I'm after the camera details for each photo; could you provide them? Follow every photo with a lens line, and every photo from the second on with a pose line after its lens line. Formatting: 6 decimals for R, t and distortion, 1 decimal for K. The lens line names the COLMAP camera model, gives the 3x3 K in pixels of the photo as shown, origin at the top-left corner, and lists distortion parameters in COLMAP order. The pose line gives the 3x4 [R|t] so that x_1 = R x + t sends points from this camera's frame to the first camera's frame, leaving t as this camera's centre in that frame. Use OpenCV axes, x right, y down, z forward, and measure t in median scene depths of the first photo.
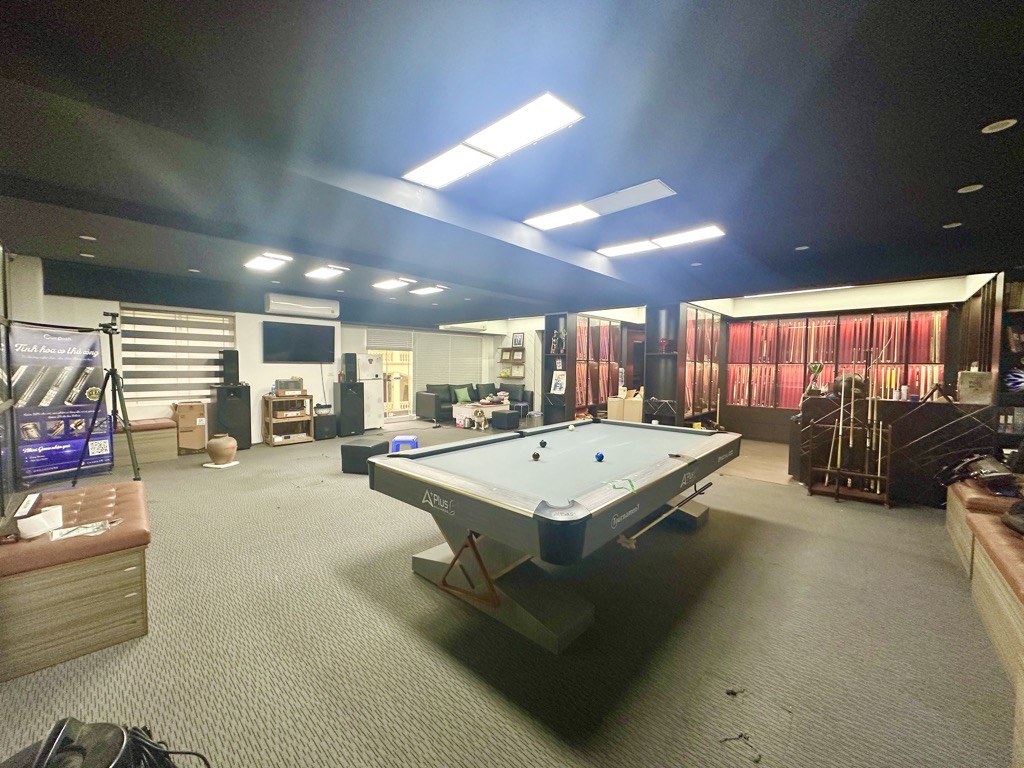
lens RADIAL K [[405.0, 0, 509.9], [0, 405.0, 382.2], [0, 0, 1]] dist [0.000362, -0.000006]
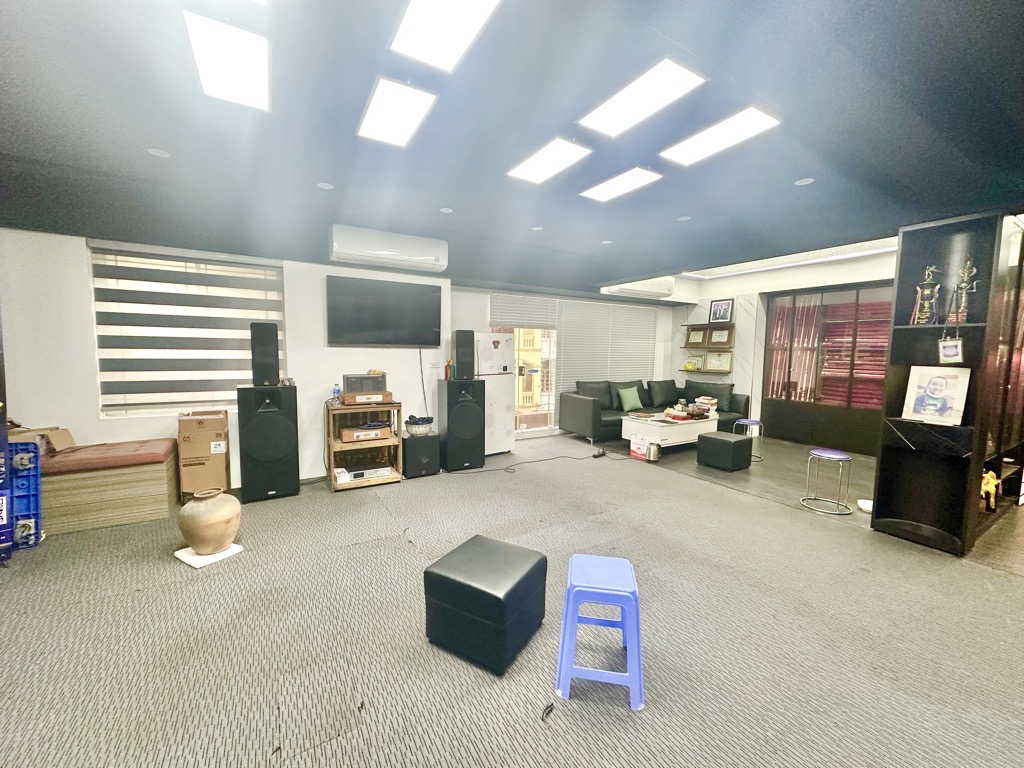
lens RADIAL K [[405.0, 0, 510.6], [0, 405.0, 385.5], [0, 0, 1]] dist [0.000362, -0.000006]
pose [[0.960167, 0.027991, -0.278022, -0.159960], [-0.016455, 0.998908, 0.043738, -0.017991], [0.278942, -0.037420, 0.959579, 0.441050]]
